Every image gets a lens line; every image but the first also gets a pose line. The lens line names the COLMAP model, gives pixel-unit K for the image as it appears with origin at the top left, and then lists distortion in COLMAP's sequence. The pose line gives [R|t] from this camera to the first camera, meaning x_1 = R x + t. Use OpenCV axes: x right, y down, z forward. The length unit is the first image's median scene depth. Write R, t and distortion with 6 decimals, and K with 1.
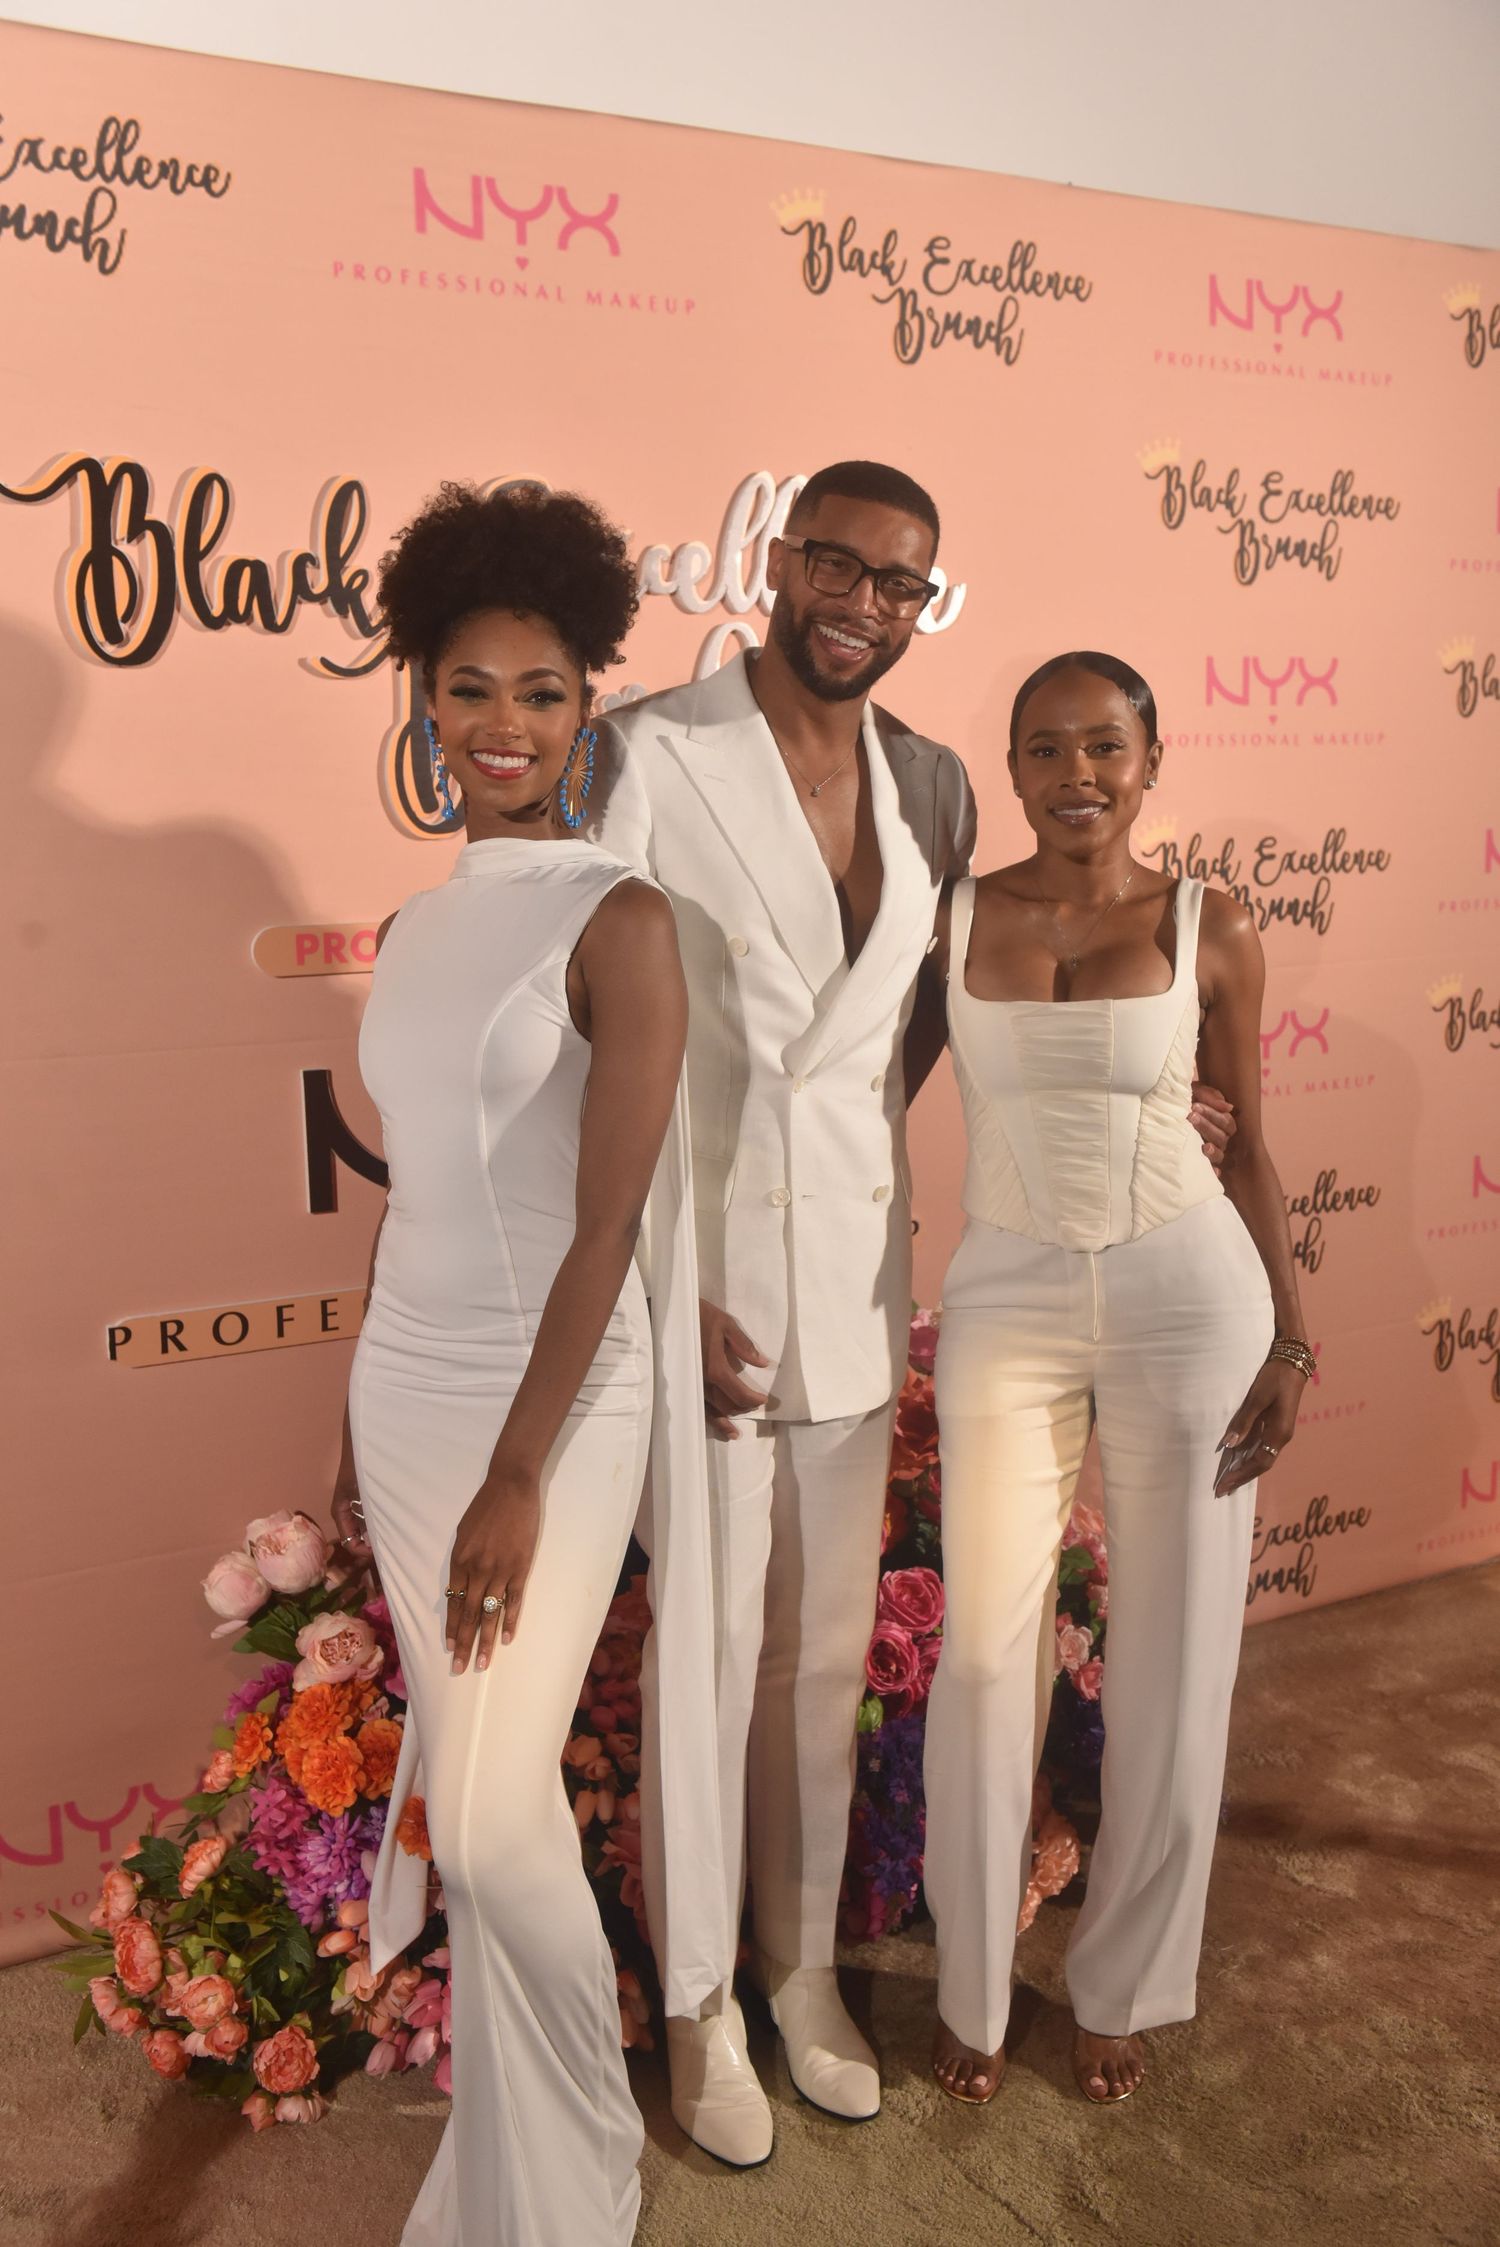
lens RADIAL K [[2135.3, 0, 750.0], [0, 2135.3, 1123.5], [0, 0, 1]] dist [0.018369, 0.011461]
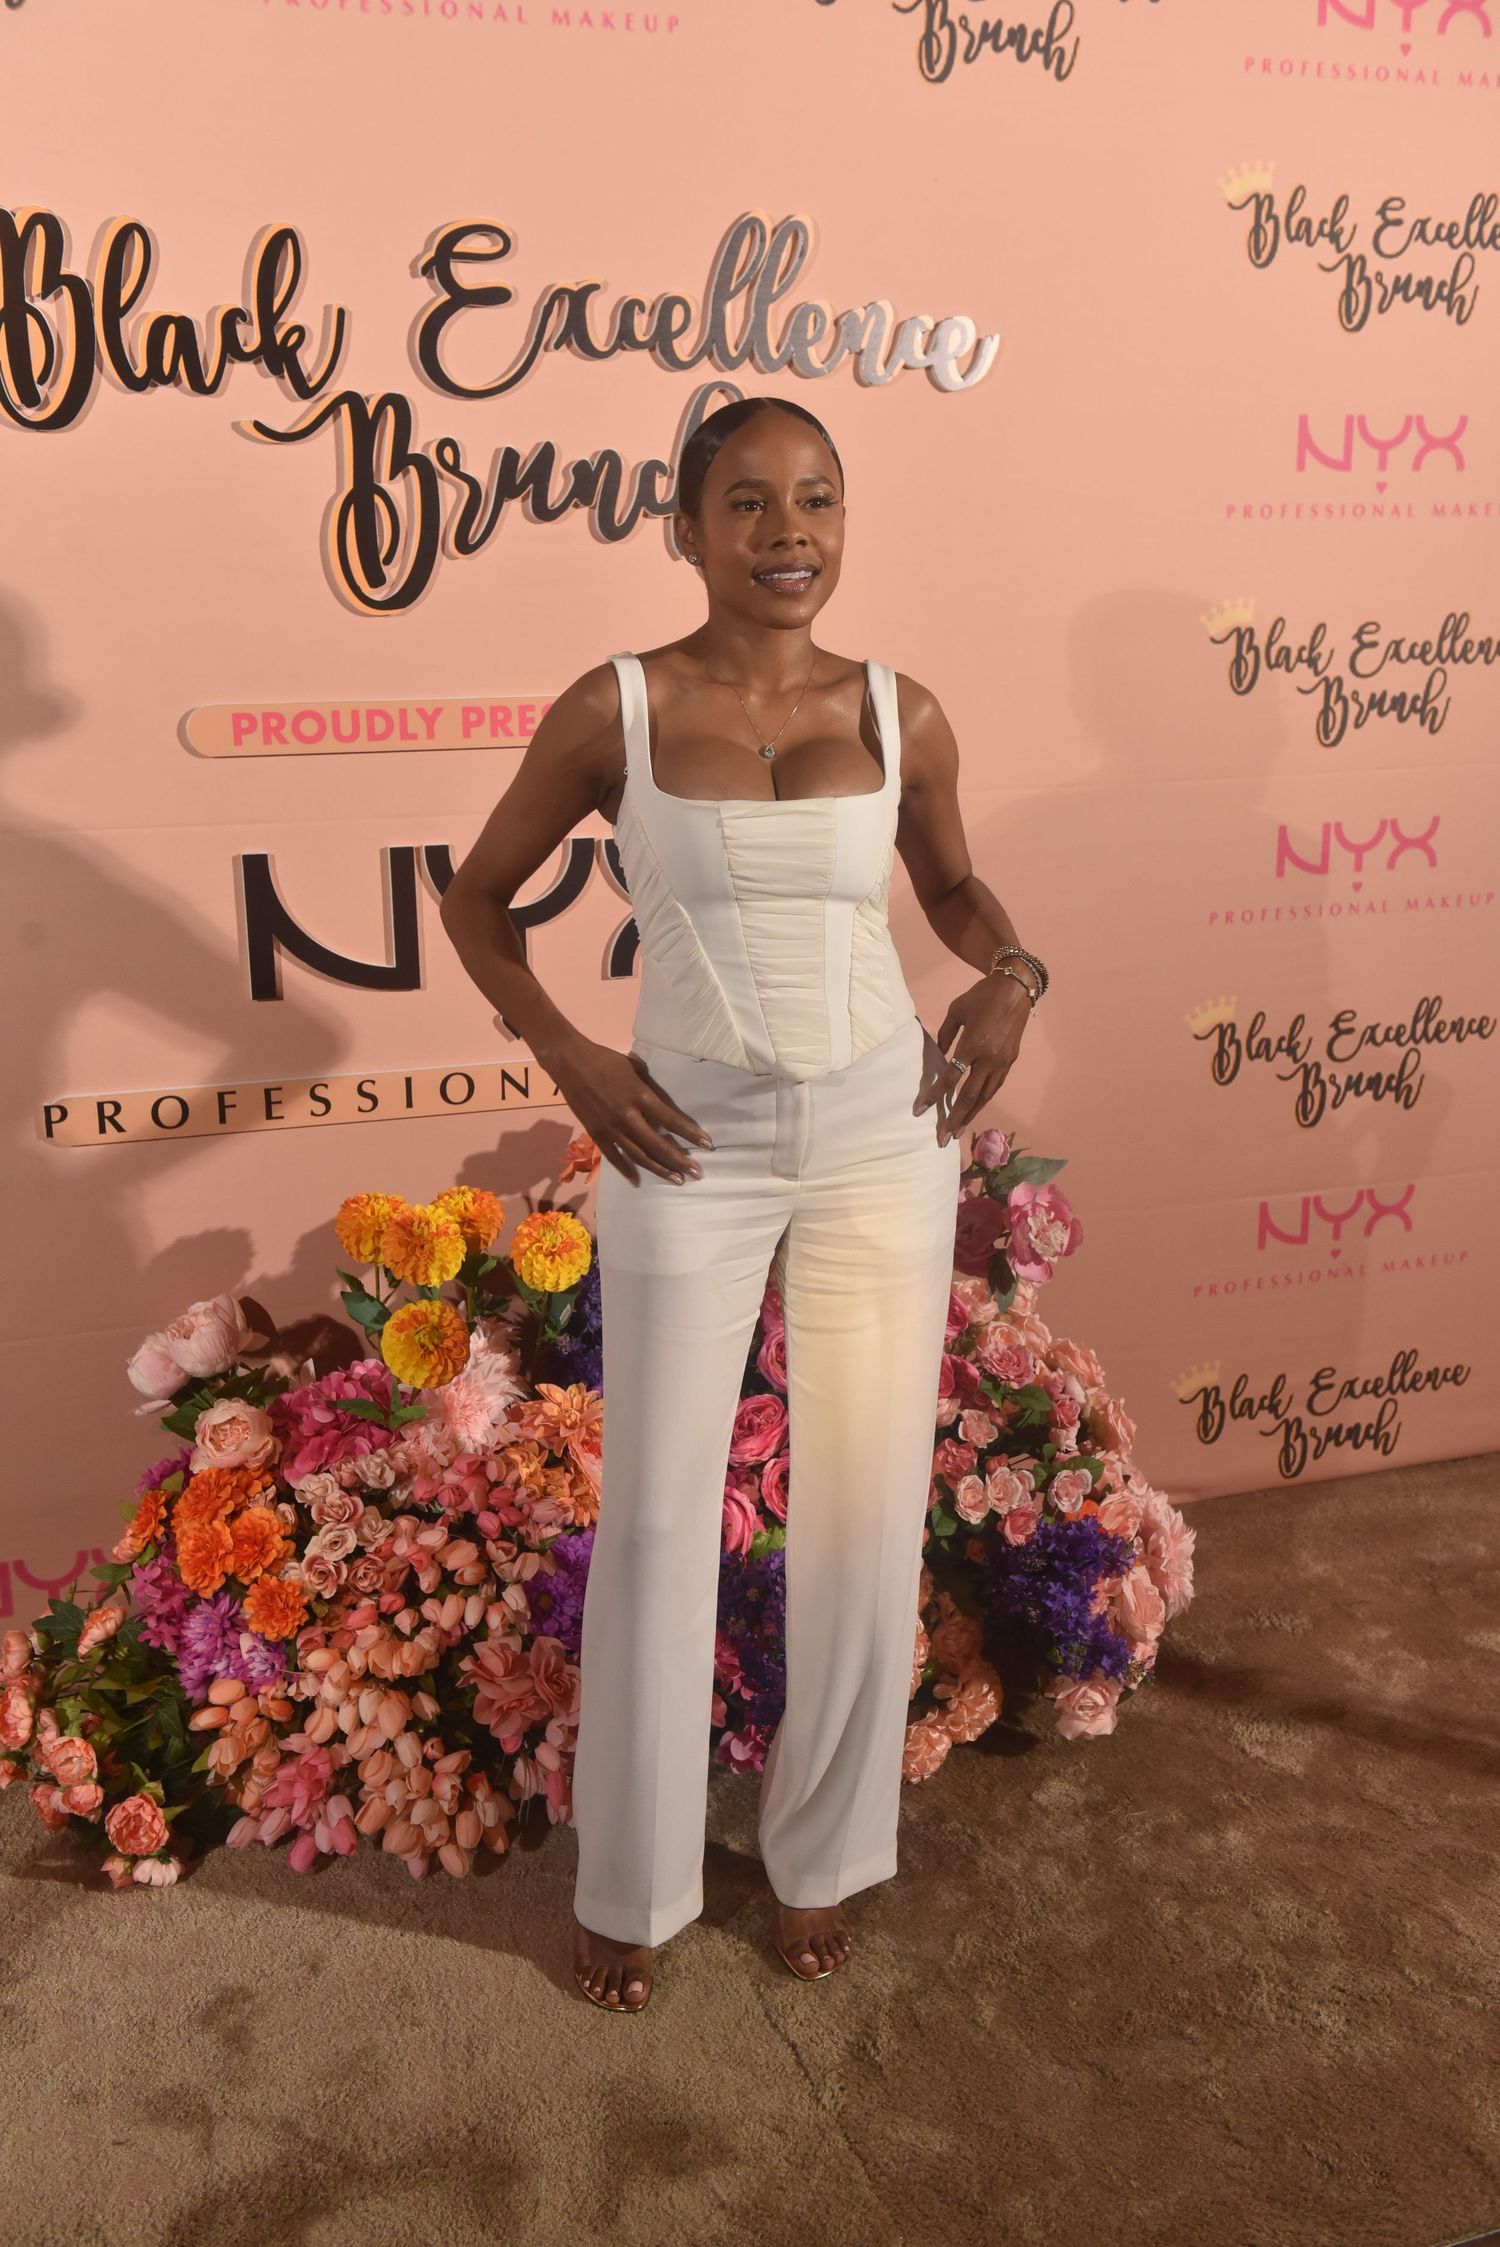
lens RADIAL K [[2173.1, 0, 750.0], [0, 2173.1, 1123.5], [0, 0, 1]] dist [0.026981, 0.001093]
pose [[0.983539, 0.049228, -0.173859, 0.198436], [-0.032785, 0.994821, 0.096211, -0.005510], [0.177695, -0.088927, 0.980059, 0.050210]]
